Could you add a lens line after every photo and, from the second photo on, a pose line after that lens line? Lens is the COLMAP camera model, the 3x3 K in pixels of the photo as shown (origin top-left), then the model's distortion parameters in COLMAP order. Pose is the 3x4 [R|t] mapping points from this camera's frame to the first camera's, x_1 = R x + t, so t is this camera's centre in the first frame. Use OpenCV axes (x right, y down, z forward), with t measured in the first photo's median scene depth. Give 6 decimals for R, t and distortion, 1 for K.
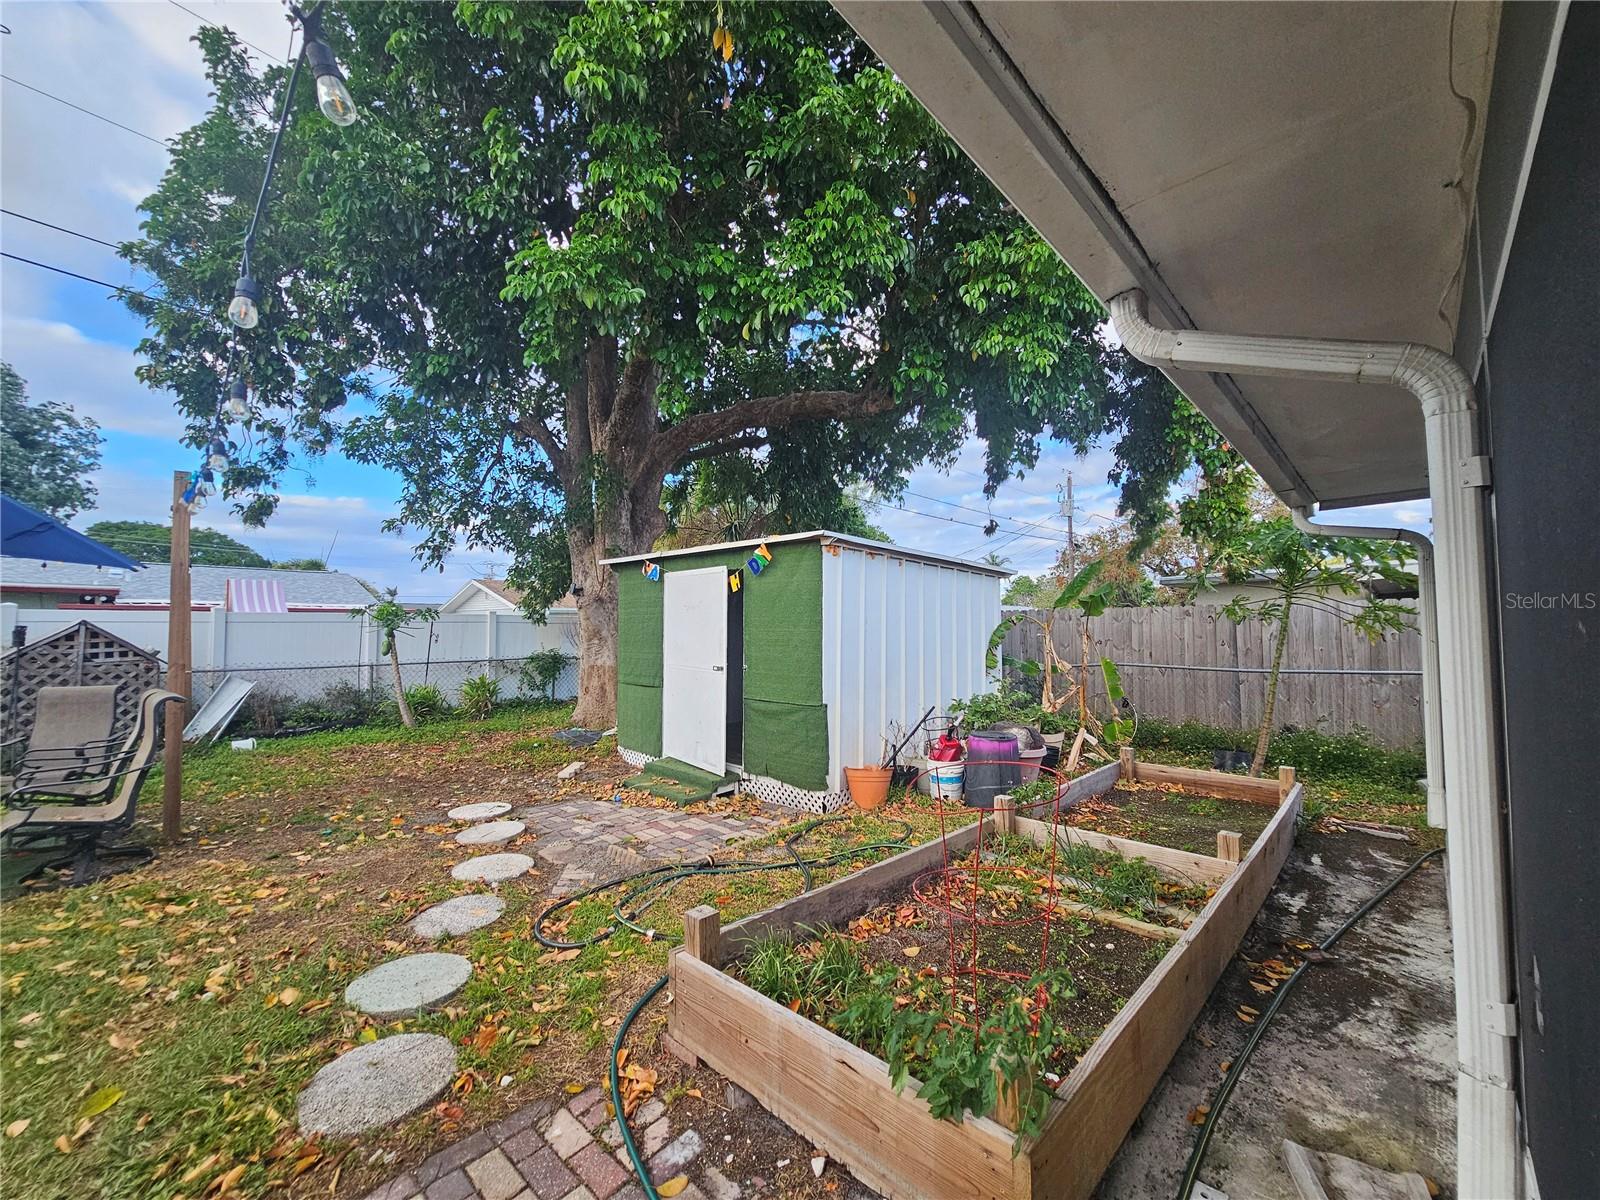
lens RADIAL K [[654.9, 0, 797.6], [0, 654.9, 597.2], [0, 0, 1]] dist [-0.003143, 0.001987]
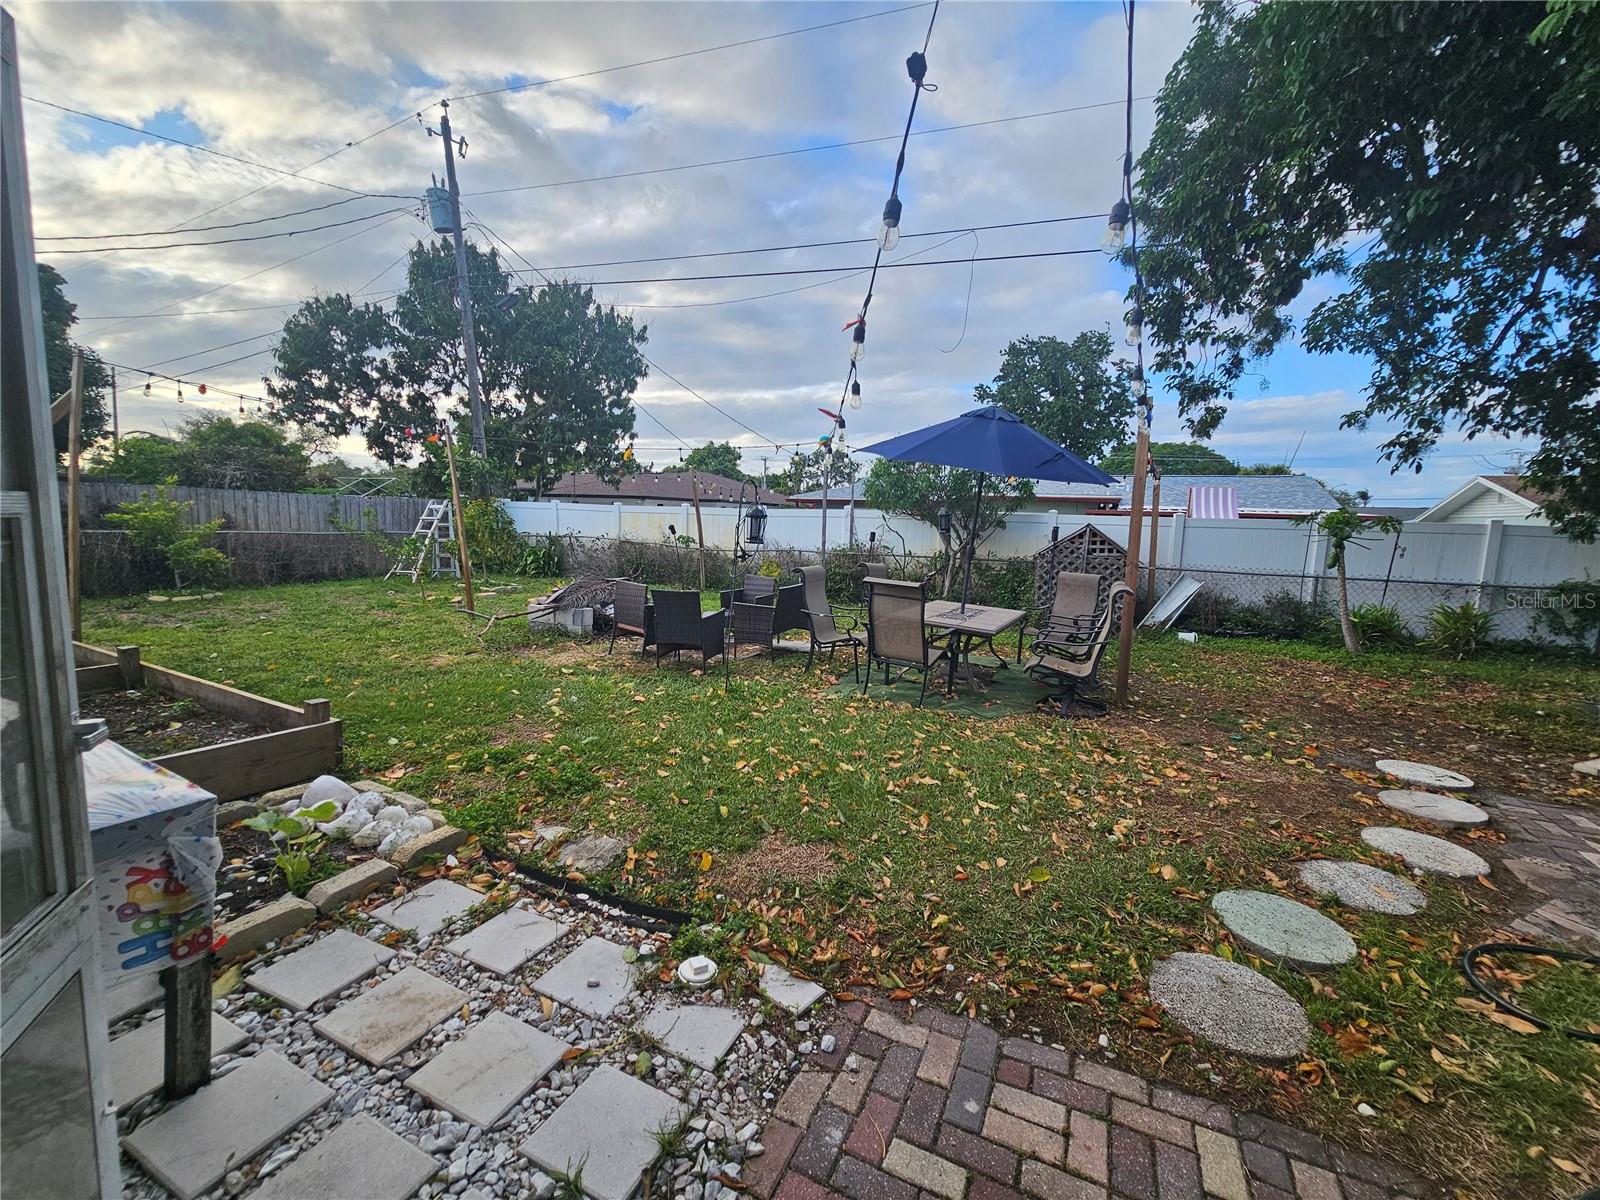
lens RADIAL K [[654.9, 0, 803.6], [0, 654.9, 601.4], [0, 0, 1]] dist [-0.003143, 0.001987]
pose [[0.306694, 0.132350, -0.942561, 0.010492], [0.012151, 0.989660, 0.142917, -0.006751], [0.951731, -0.055285, 0.301915, 0.045121]]
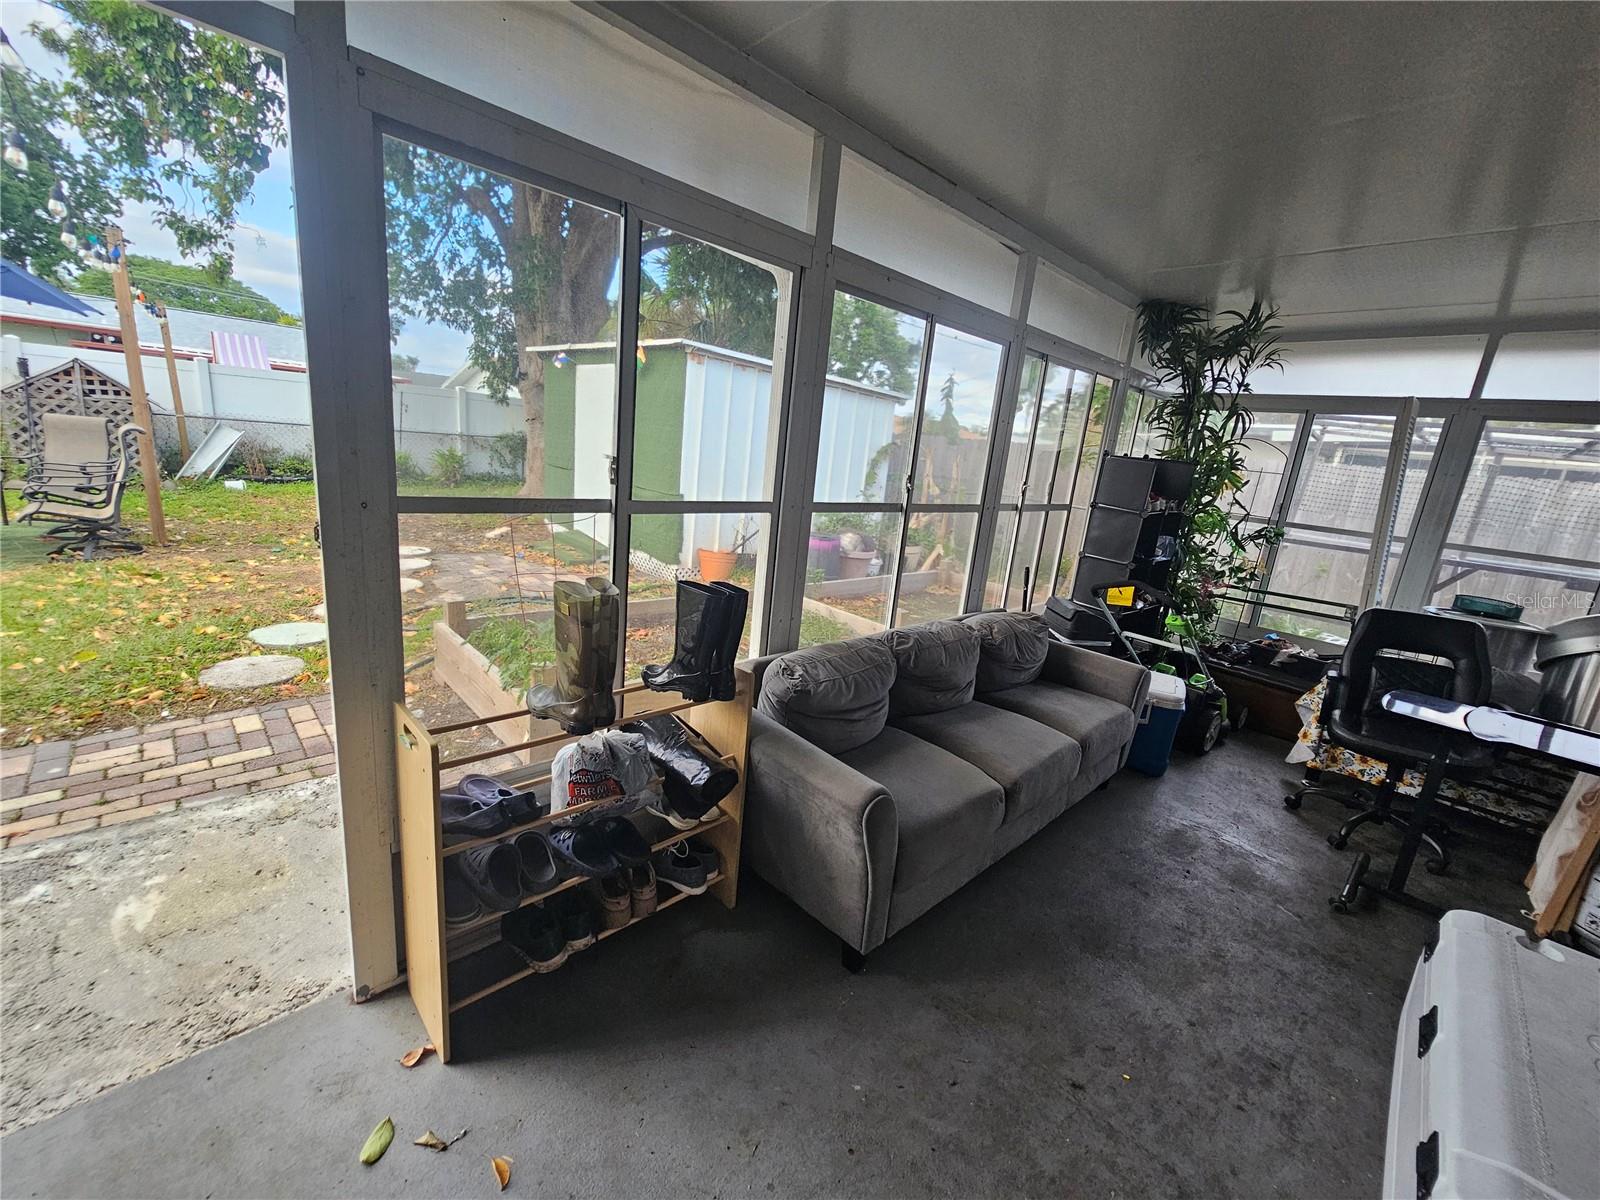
lens RADIAL K [[654.9, 0, 789.8], [0, 654.9, 595.4], [0, 0, 1]] dist [-0.003143, 0.001987]
pose [[0.993618, 0.109242, -0.028092, 0.279110], [-0.097105, 0.955154, 0.279736, -0.012104], [0.057391, -0.275223, 0.959666, -0.171320]]
